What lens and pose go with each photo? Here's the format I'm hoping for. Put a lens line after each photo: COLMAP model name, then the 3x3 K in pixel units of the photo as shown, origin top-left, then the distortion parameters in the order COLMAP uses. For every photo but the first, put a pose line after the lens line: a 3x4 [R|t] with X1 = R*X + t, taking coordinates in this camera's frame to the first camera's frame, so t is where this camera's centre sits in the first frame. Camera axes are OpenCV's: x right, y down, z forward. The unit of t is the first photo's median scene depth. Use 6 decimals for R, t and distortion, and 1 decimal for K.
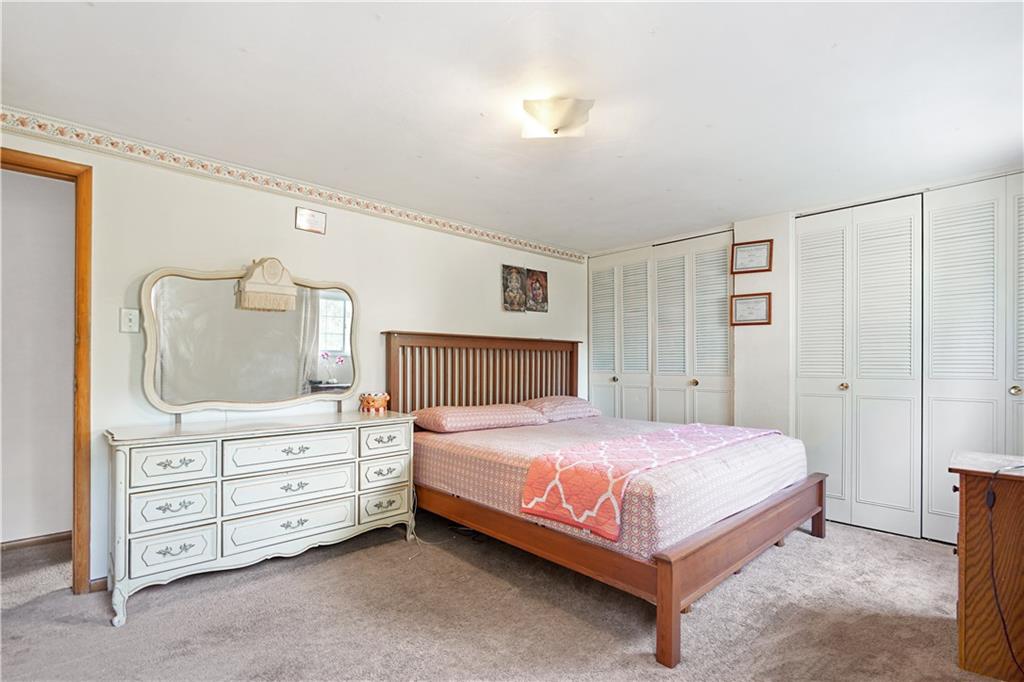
lens RADIAL K [[478.4, 0, 496.4], [0, 478.4, 365.0], [0, 0, 1]] dist [0.009845, 0.000880]
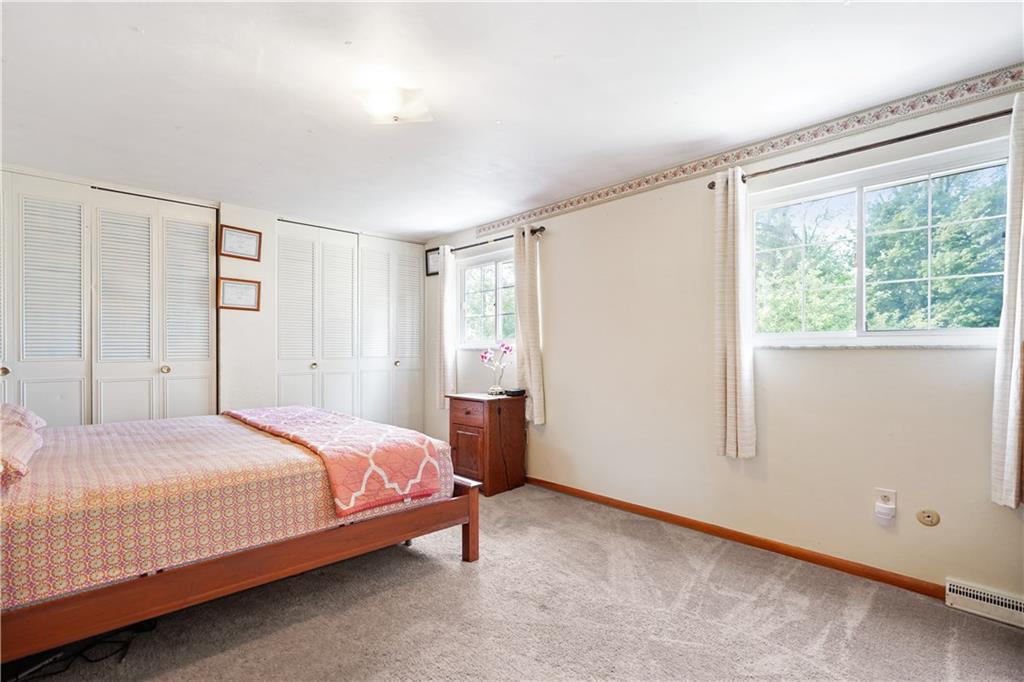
lens RADIAL K [[478.4, 0, 513.0], [0, 478.4, 349.0], [0, 0, 1]] dist [0.009845, 0.000880]
pose [[0.006534, -0.001378, 0.999978, -0.755097], [0.001580, 0.999998, 0.001368, 0.000766], [-0.999977, 0.001571, 0.006537, 0.628623]]
